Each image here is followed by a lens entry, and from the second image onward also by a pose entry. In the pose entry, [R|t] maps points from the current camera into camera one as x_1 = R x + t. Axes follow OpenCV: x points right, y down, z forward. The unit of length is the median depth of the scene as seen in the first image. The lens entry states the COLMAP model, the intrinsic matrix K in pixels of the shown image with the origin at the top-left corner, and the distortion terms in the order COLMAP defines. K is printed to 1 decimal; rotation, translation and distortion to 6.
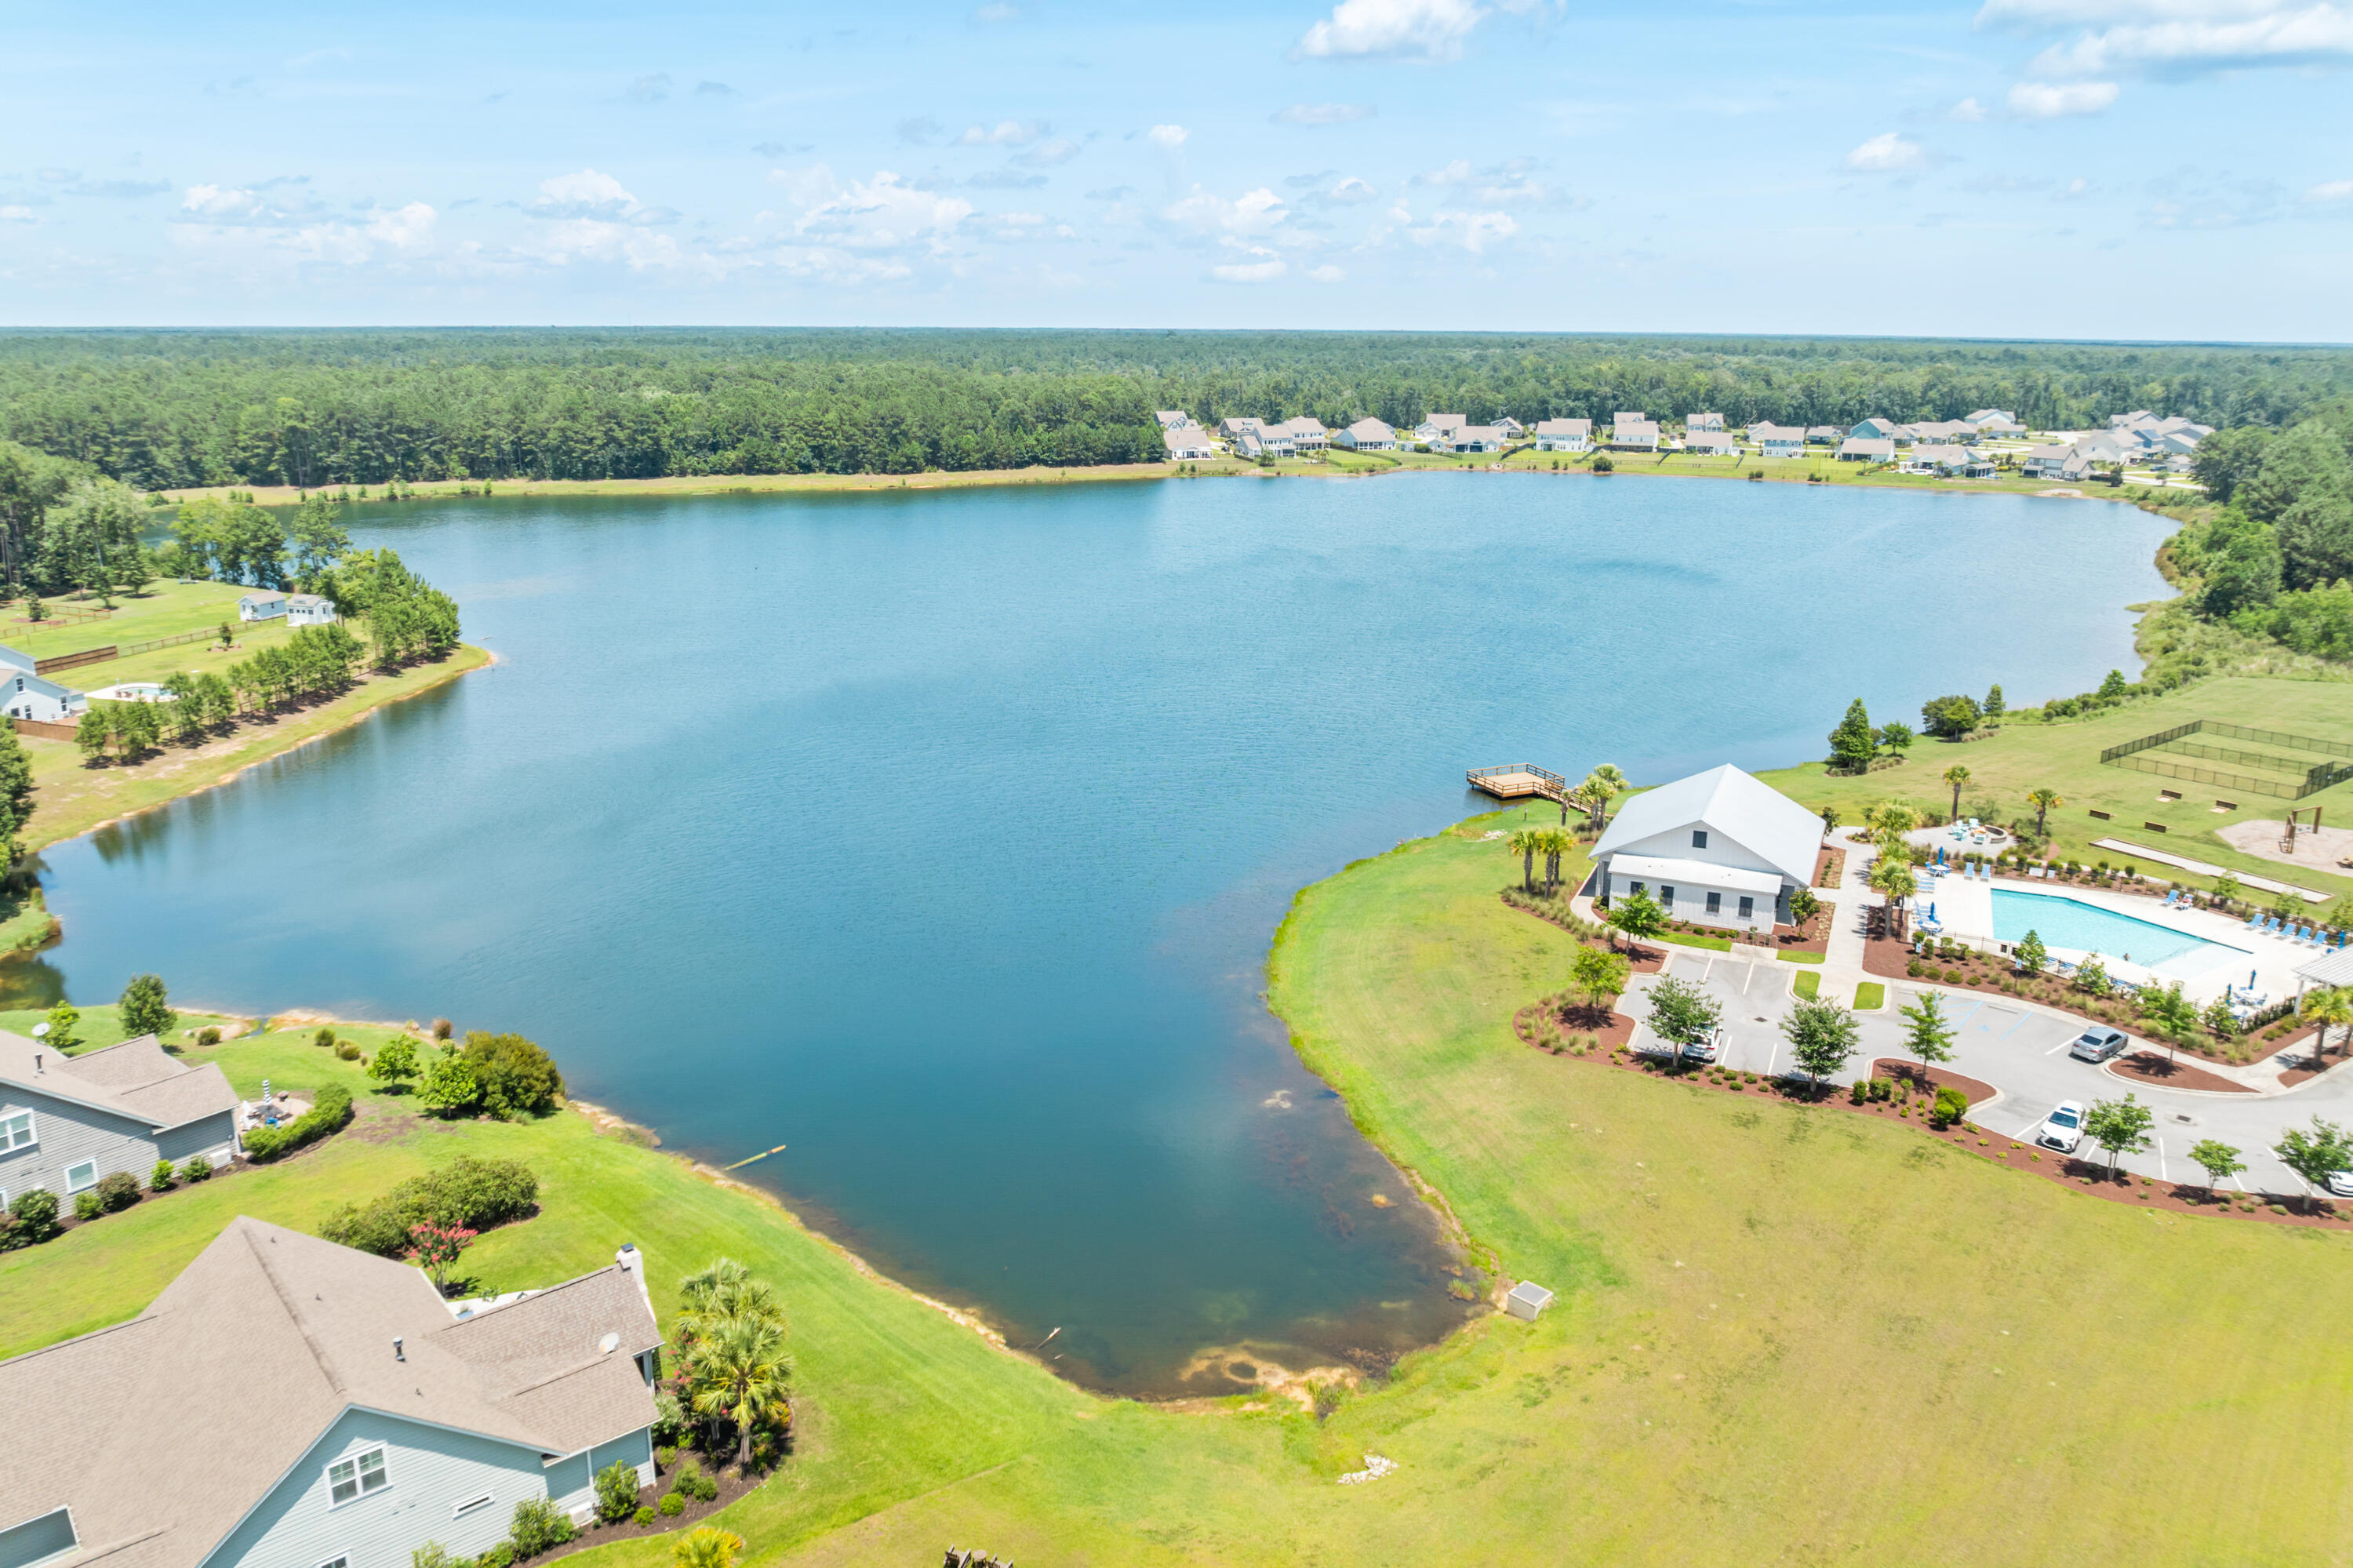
lens RADIAL K [[1679.2, 0, 1176.5], [0, 1679.2, 784.0], [0, 0, 1]] dist [-0.038043, 0.002393]
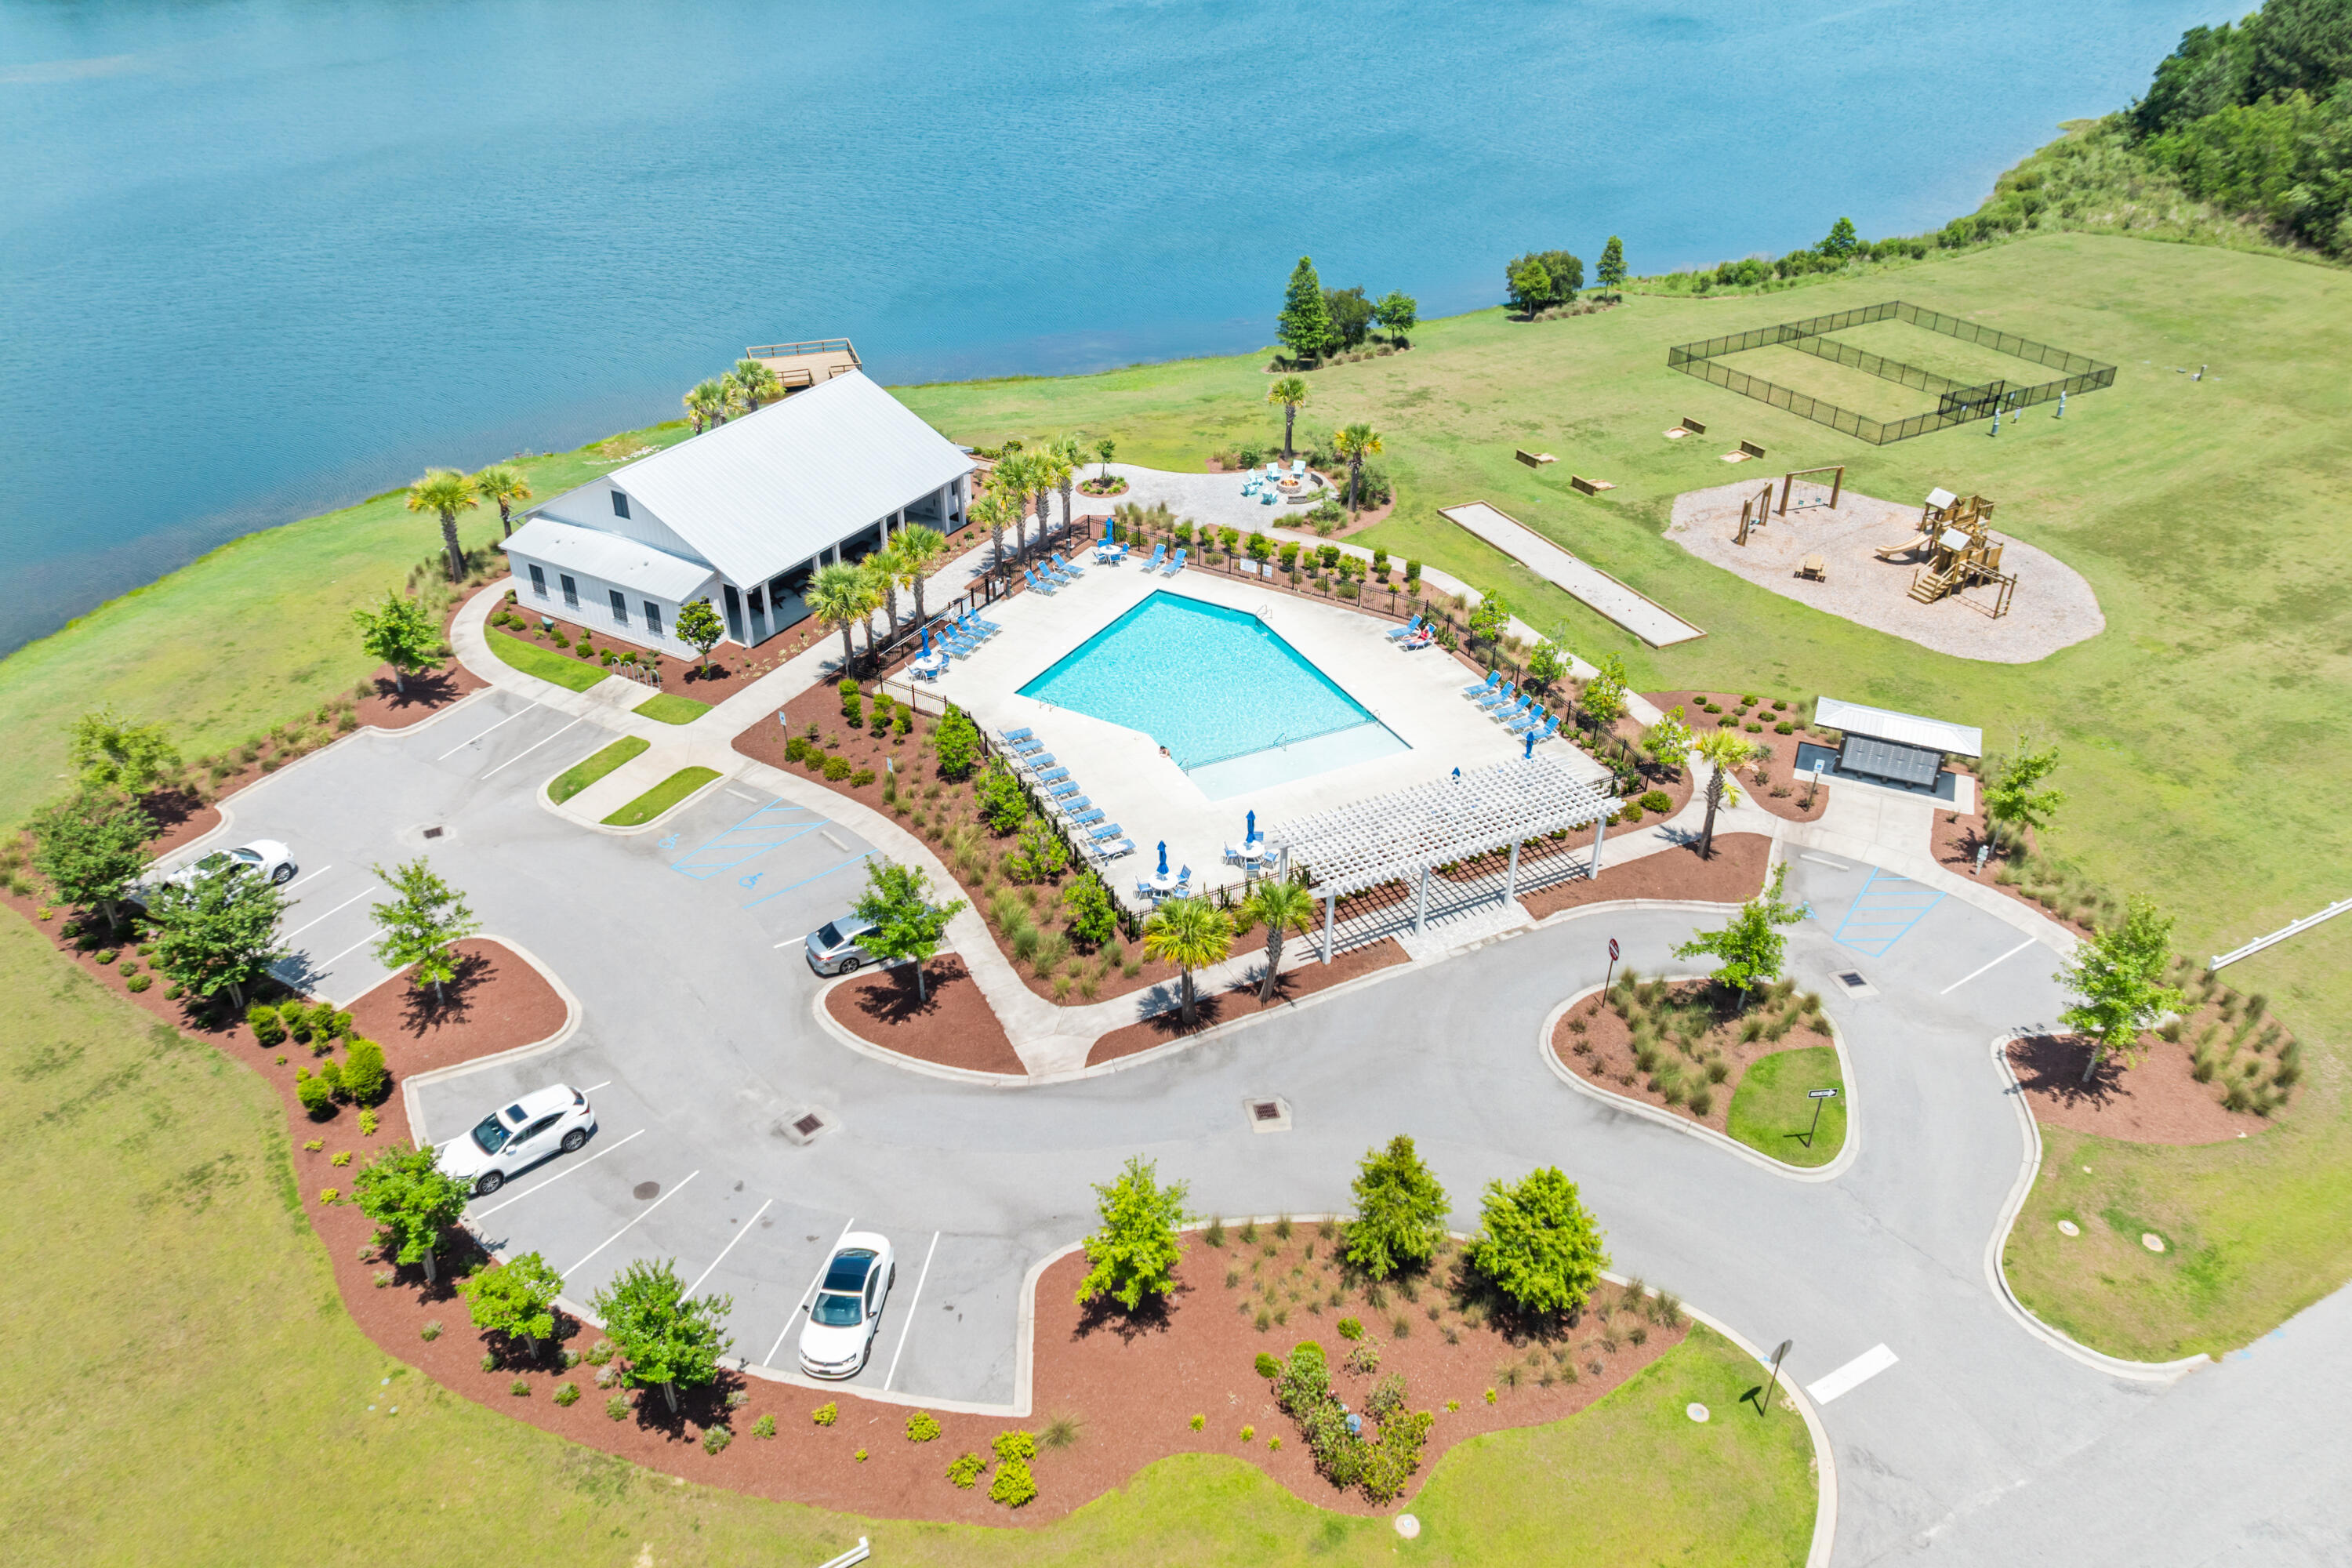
lens RADIAL K [[1678.4, 0, 1176.0], [0, 1678.4, 784.0], [0, 0, 1]] dist [-0.038043, 0.002393]
pose [[0.994273, 0.056849, -0.090498, 0.388899], [-0.028861, 0.958152, 0.284802, -0.033604], [0.102902, -0.280559, 0.954305, 0.259394]]
